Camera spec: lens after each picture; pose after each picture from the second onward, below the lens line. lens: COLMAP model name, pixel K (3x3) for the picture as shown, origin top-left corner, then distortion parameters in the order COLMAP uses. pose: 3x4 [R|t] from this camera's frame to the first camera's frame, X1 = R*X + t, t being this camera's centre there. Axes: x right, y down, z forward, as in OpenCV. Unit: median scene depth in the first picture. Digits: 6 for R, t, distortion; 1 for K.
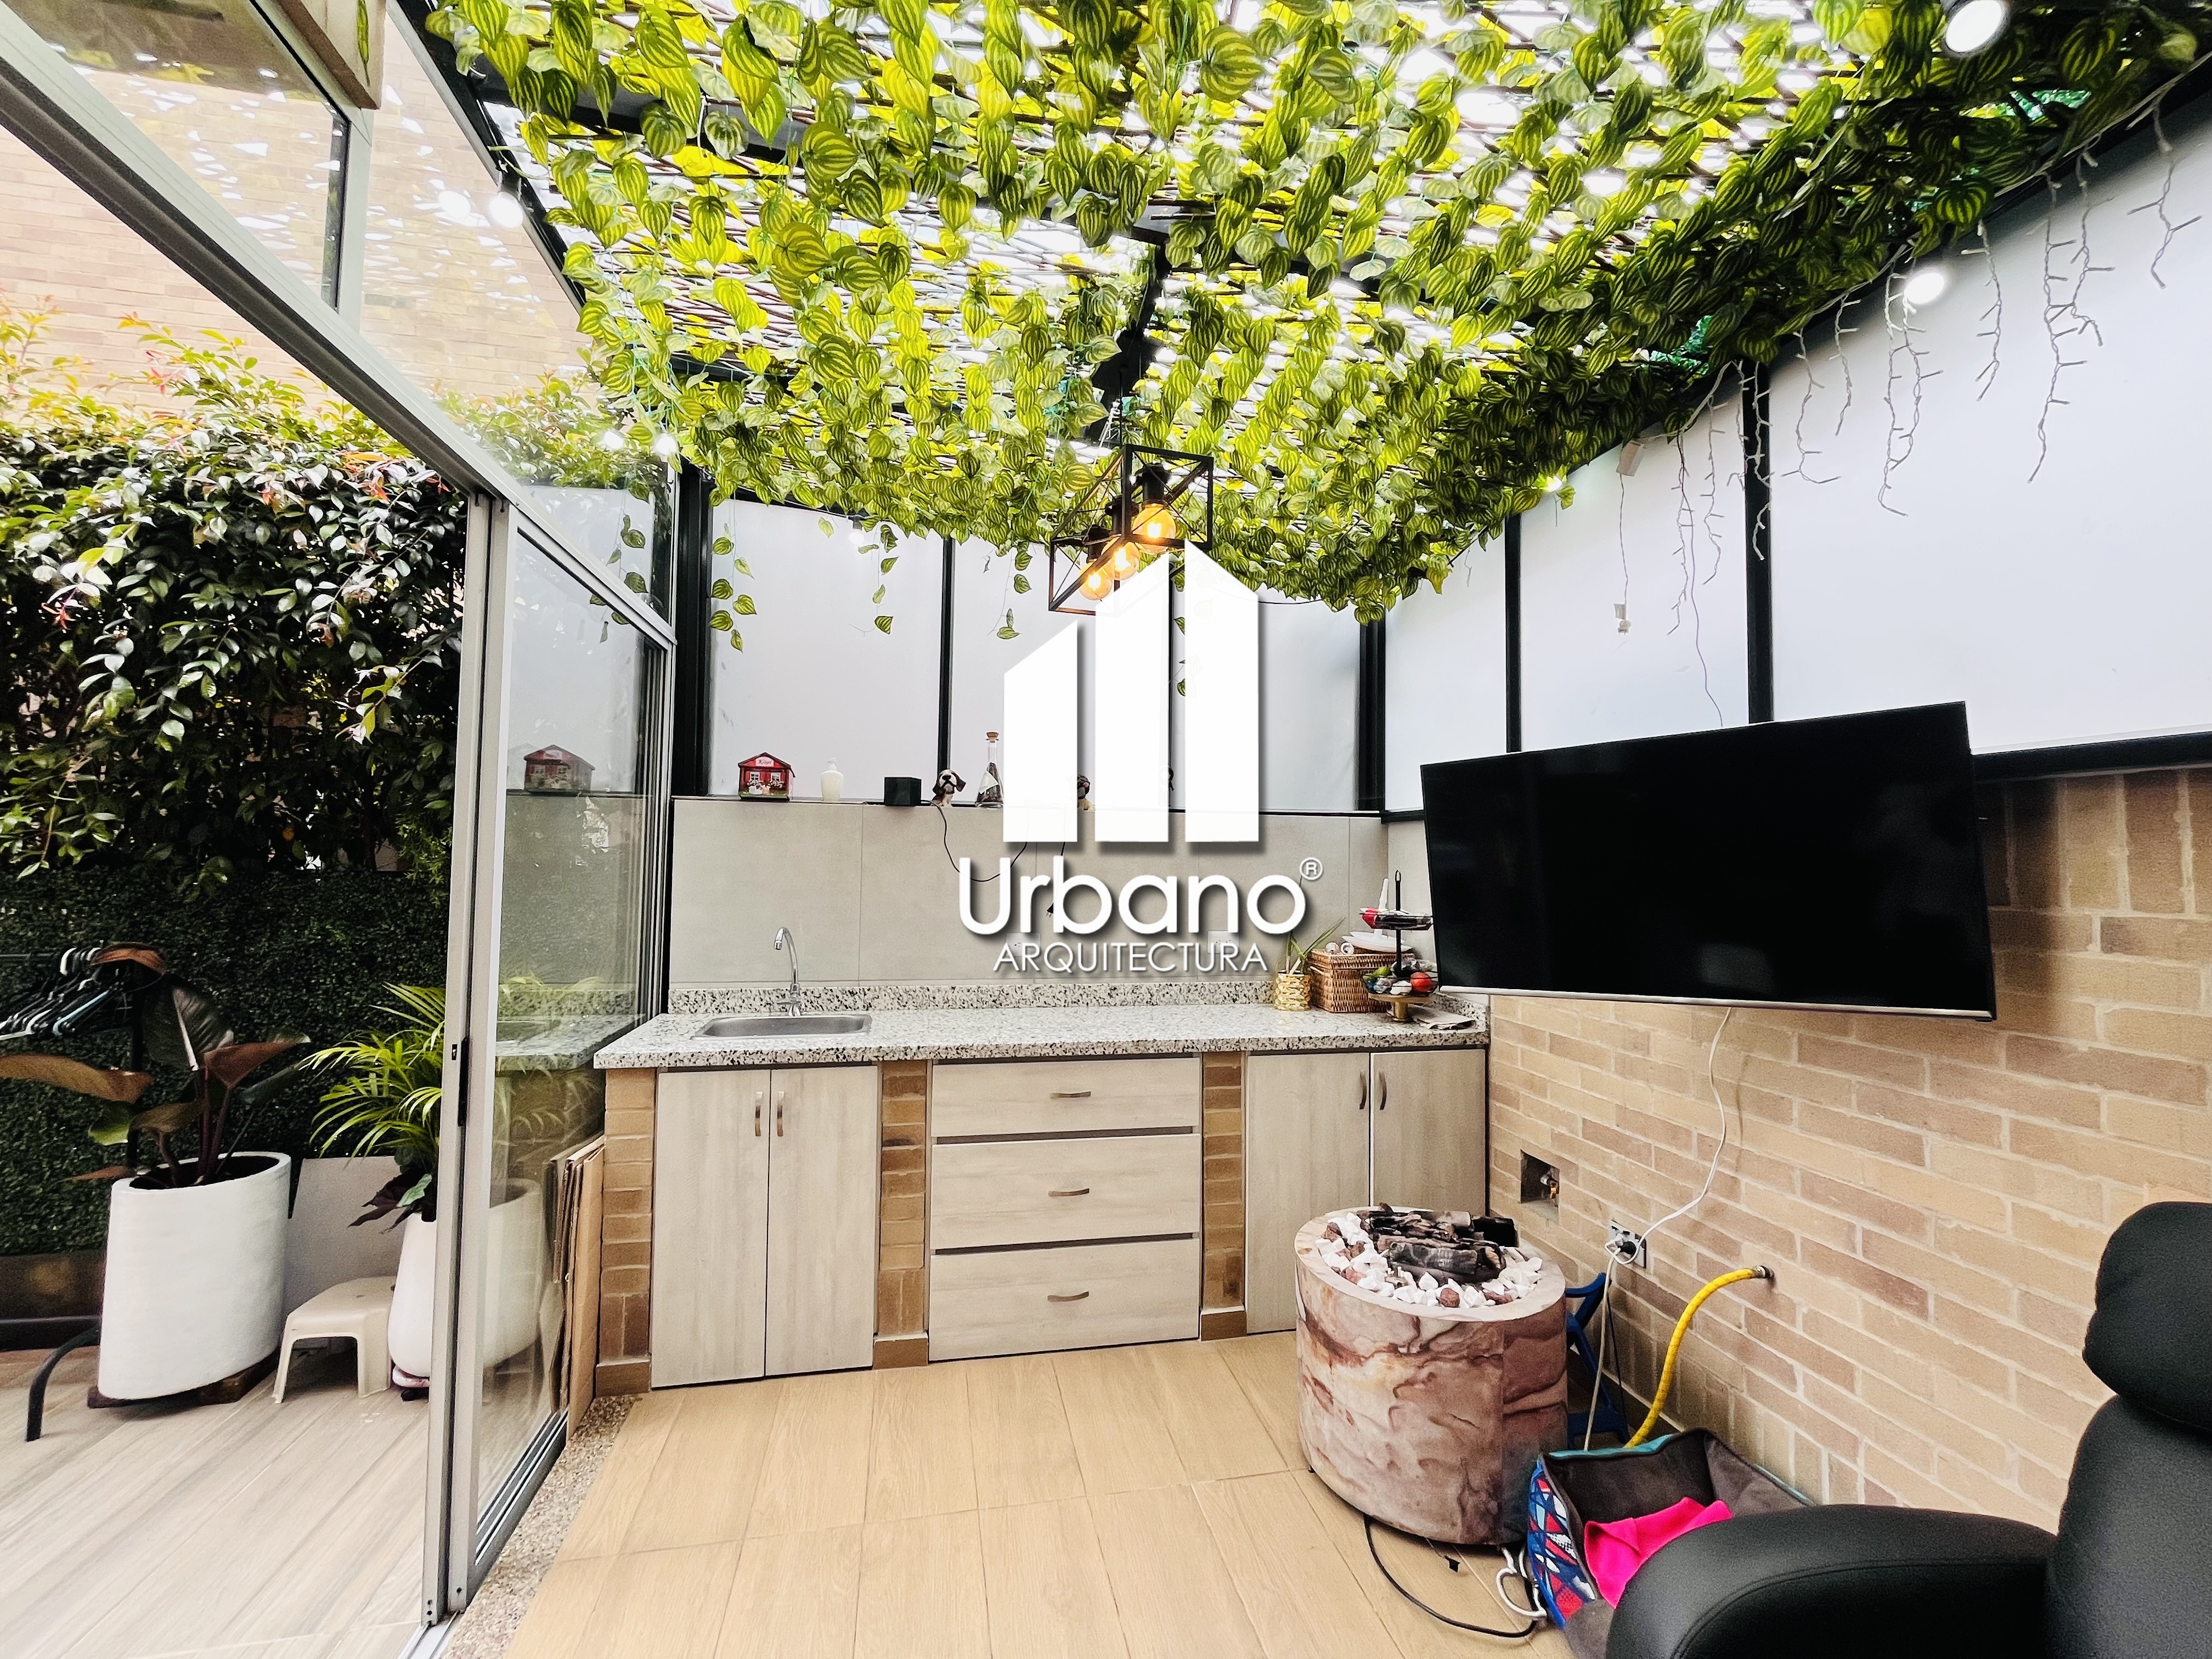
lens RADIAL K [[891.4, 0, 1092.9], [0, 891.4, 830.5], [0, 0, 1]] dist [-0.001837, -0.000216]
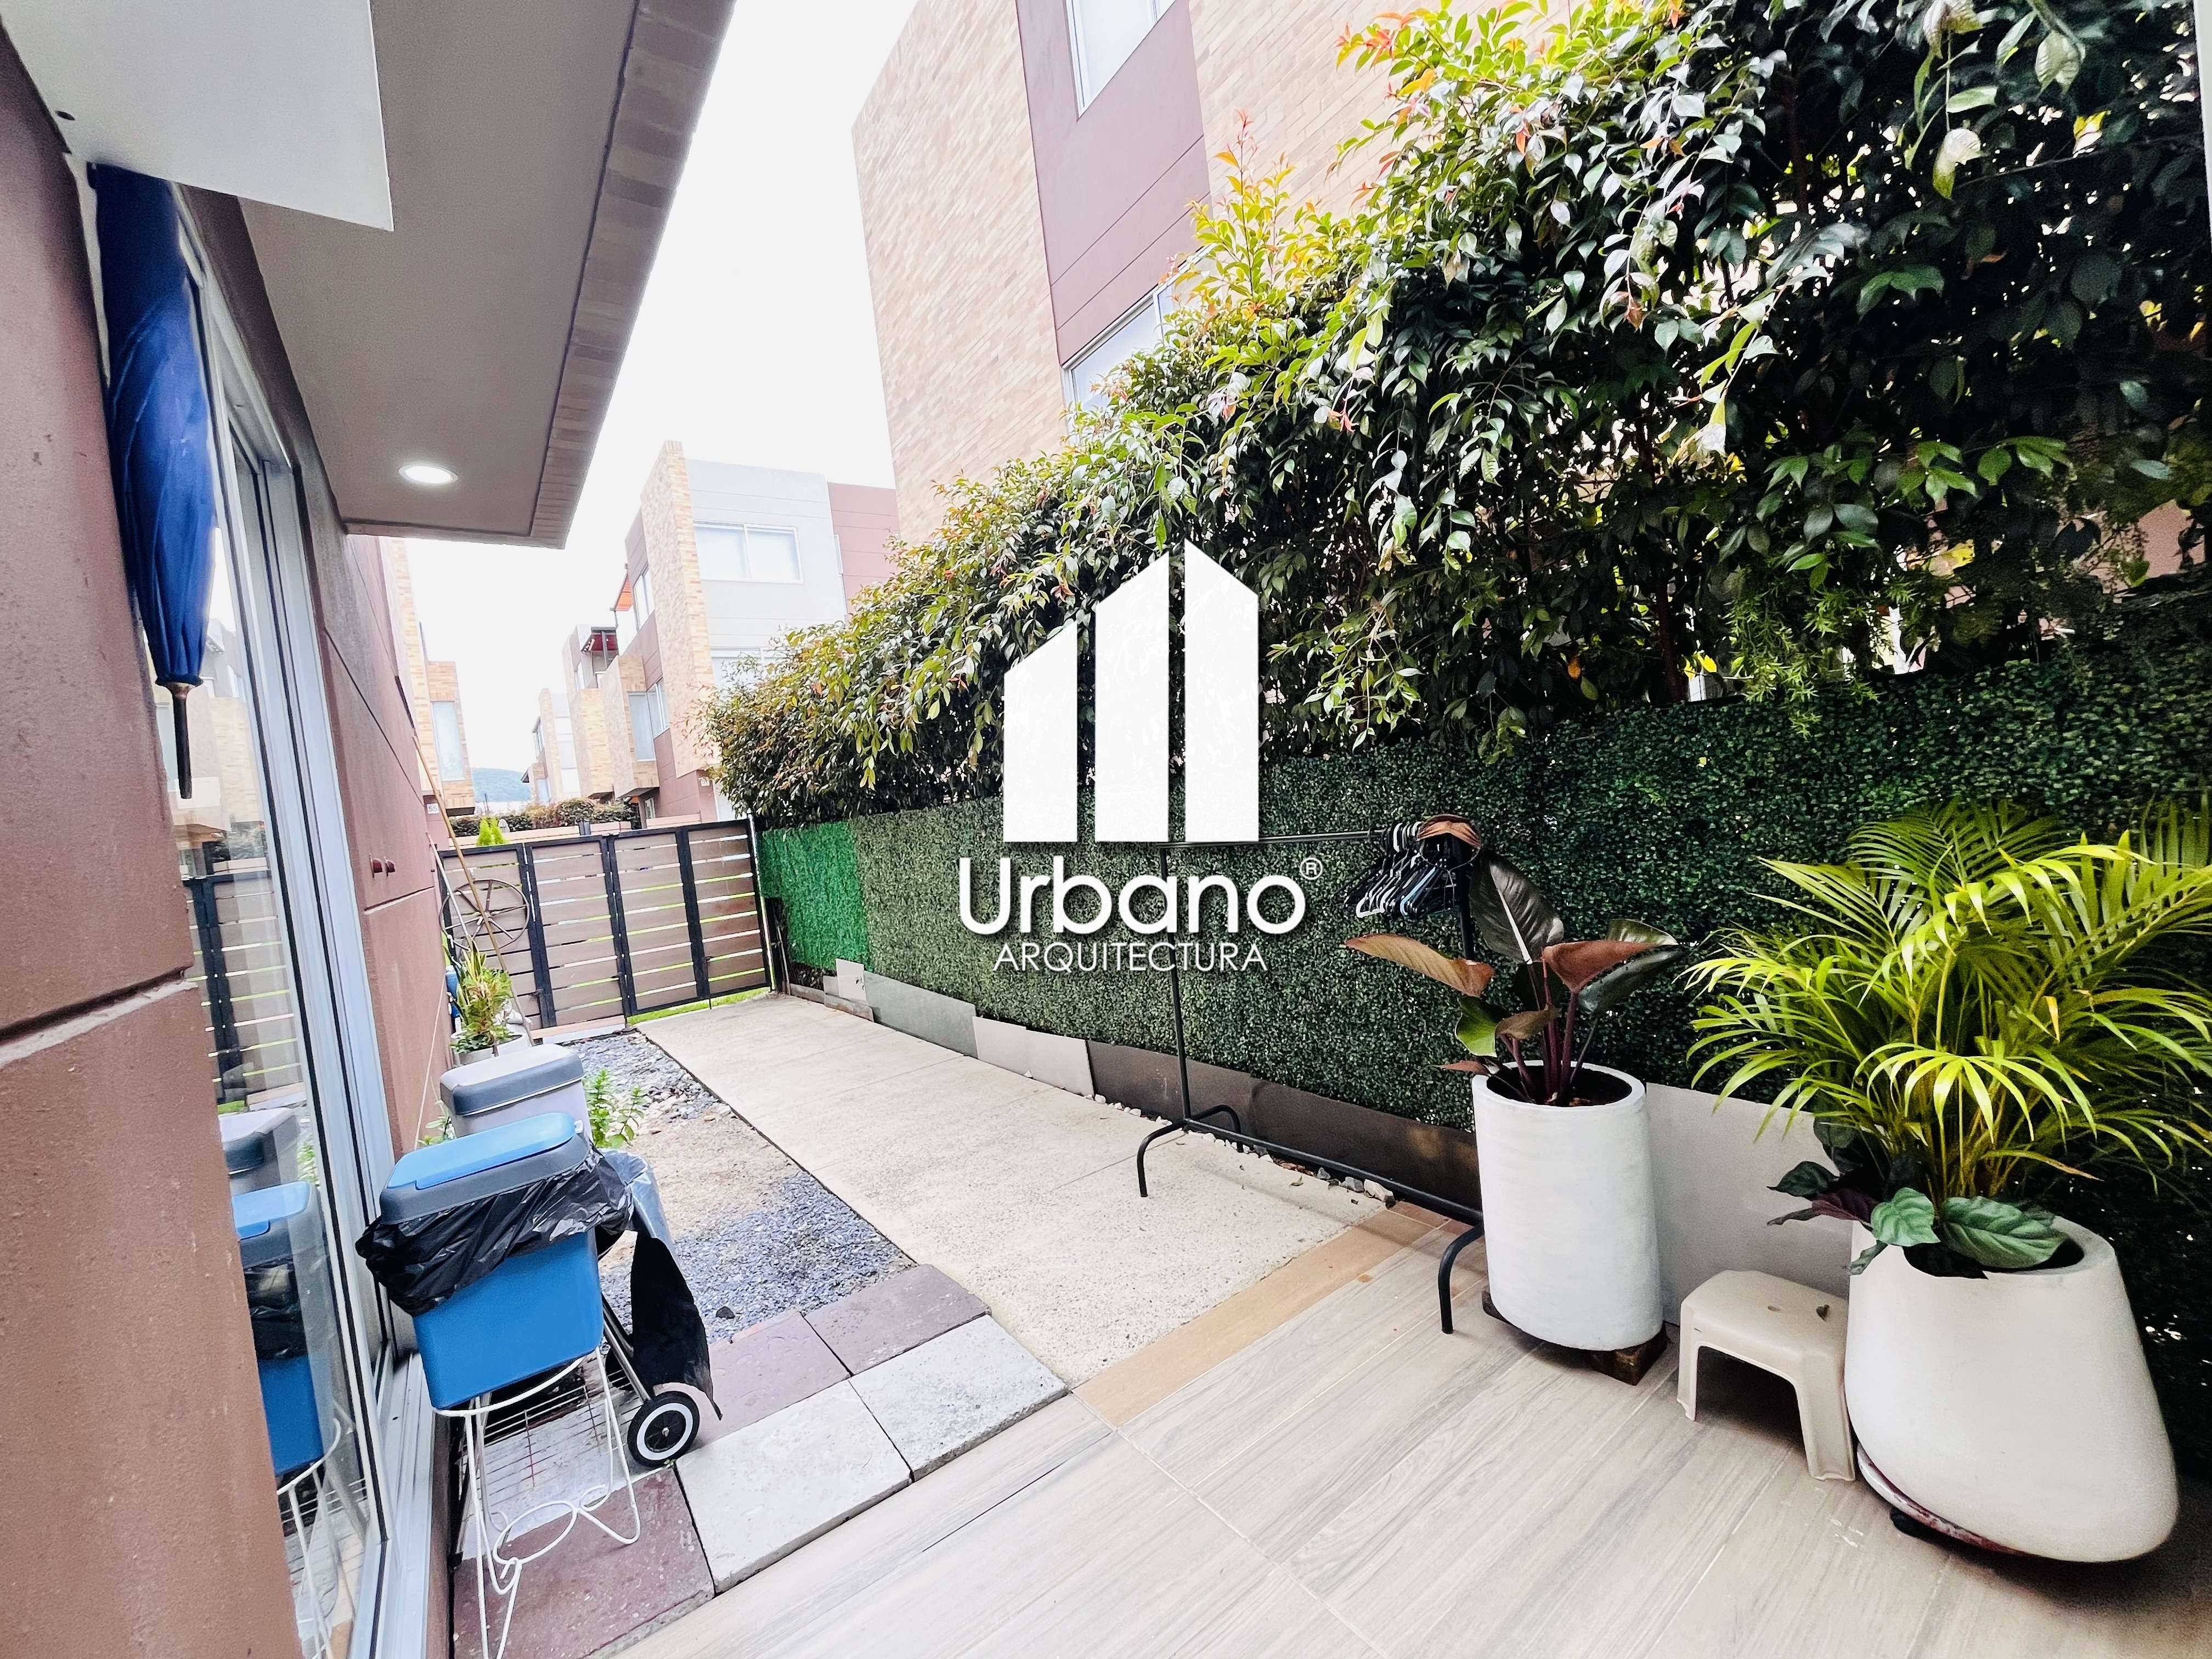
lens RADIAL K [[891.4, 0, 1092.9], [0, 891.4, 830.5], [0, 0, 1]] dist [-0.001837, -0.000216]
pose [[0.410811, -0.029968, -0.911228, -0.432432], [0.156679, 0.986911, 0.038179, 0.054330], [0.898157, -0.158455, 0.410129, 0.327634]]
